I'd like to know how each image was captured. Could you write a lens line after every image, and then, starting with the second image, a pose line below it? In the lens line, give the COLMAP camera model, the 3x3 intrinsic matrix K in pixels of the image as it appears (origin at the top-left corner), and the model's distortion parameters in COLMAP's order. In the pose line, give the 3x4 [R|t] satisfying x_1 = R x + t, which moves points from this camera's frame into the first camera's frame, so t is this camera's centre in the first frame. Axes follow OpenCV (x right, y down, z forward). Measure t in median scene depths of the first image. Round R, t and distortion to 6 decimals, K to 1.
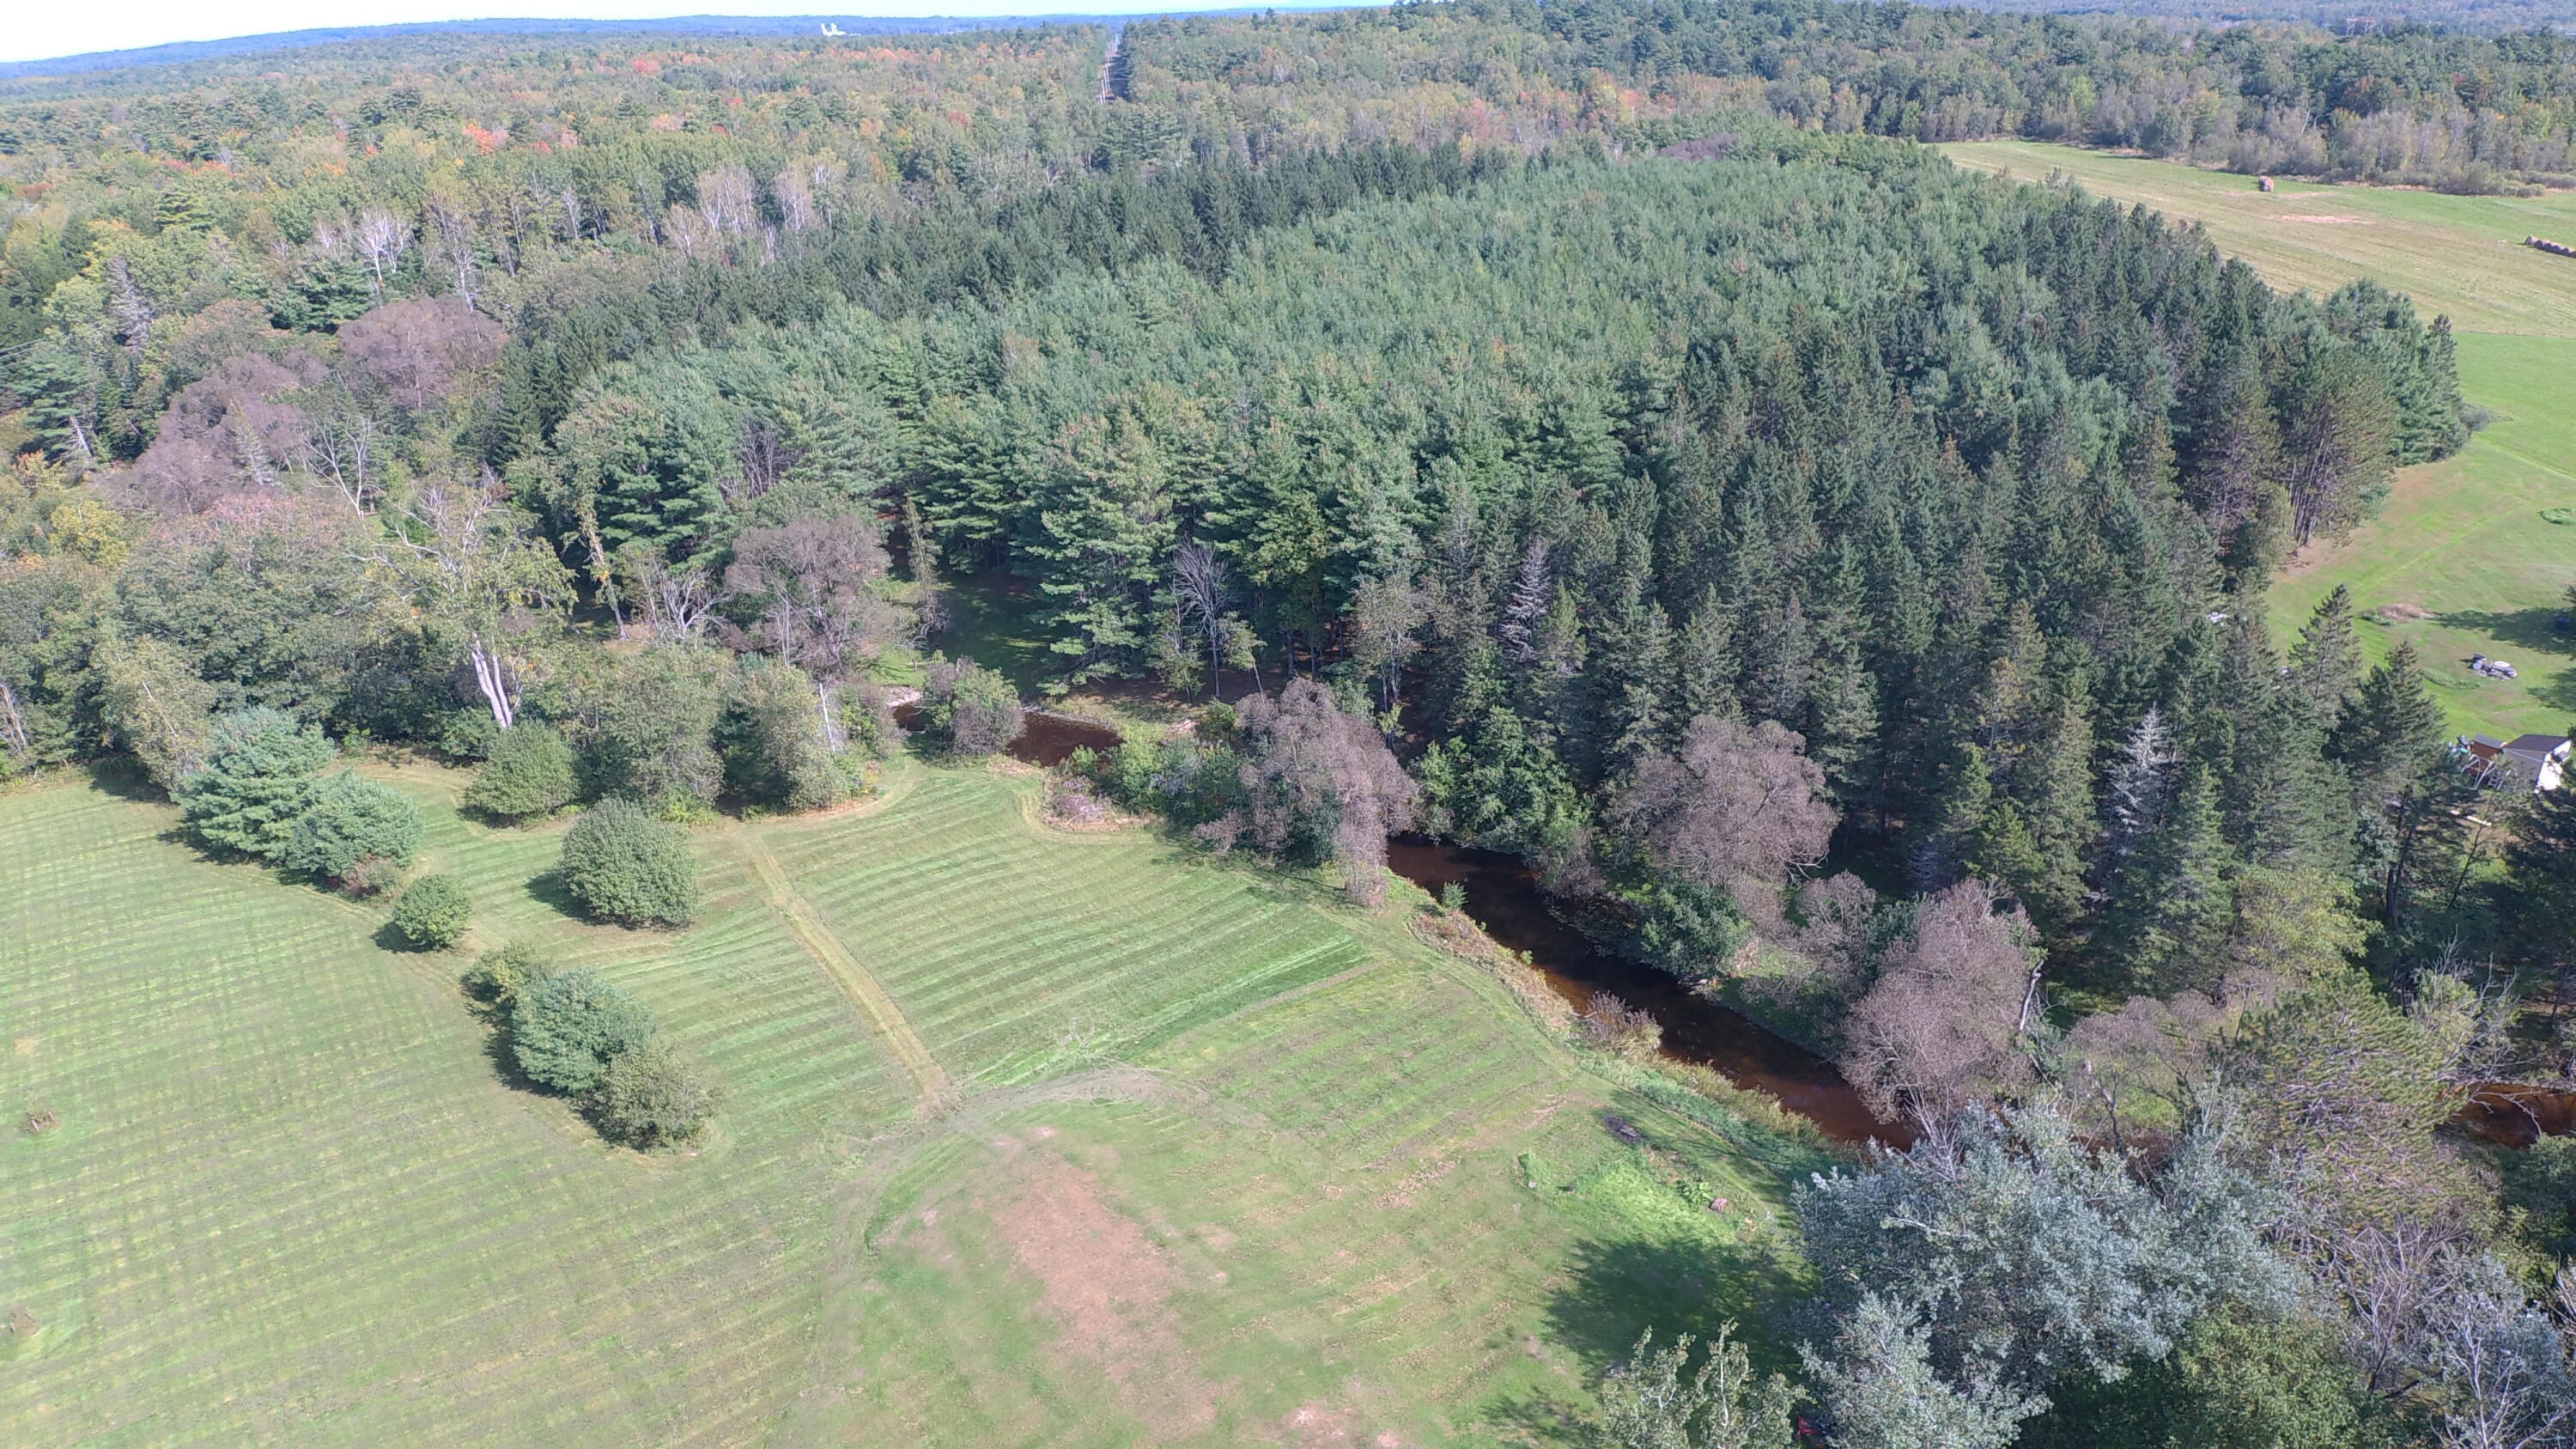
lens RADIAL K [[1520.9, 0, 1364.5], [0, 1520.9, 742.4], [0, 0, 1]] dist [0.099597, -0.143082]
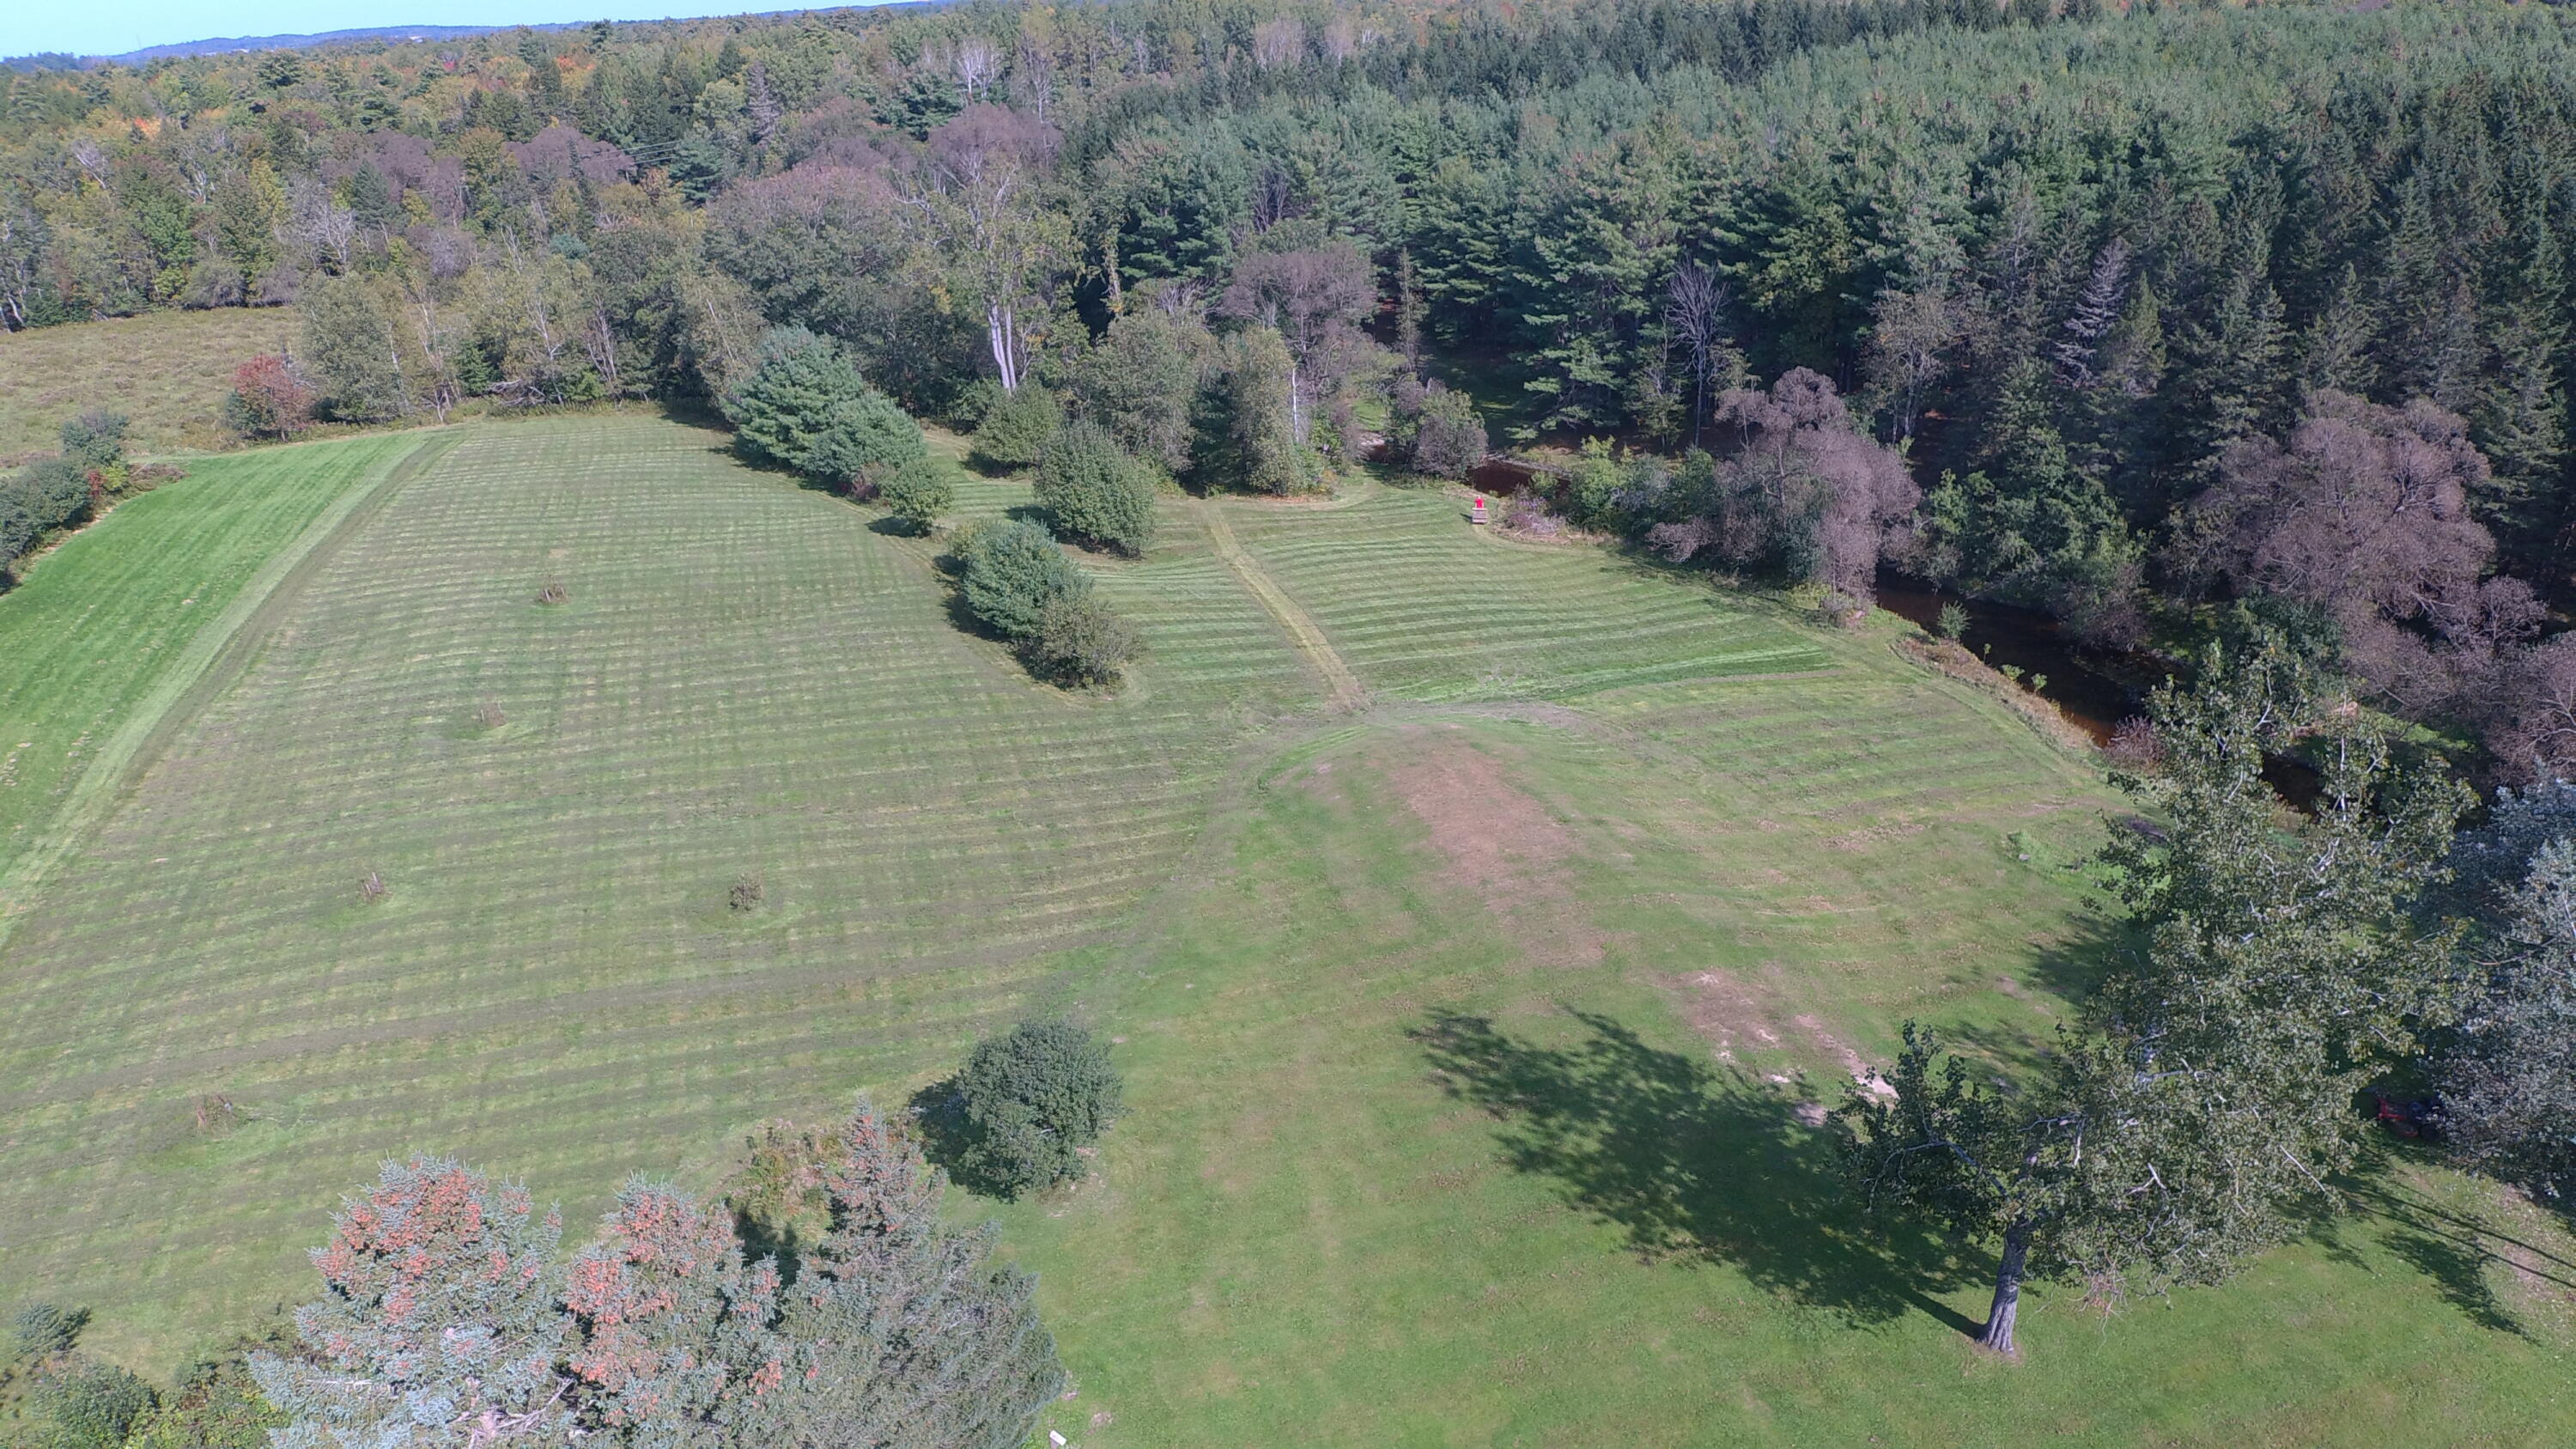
lens RADIAL K [[1520.9, 0, 1364.5], [0, 1520.9, 742.4], [0, 0, 1]] dist [0.099597, -0.143082]
pose [[0.948248, 0.133853, -0.287939, 0.003363], [-0.131169, 0.990945, 0.028687, 0.160212], [0.289172, 0.010566, 0.957219, 0.074588]]
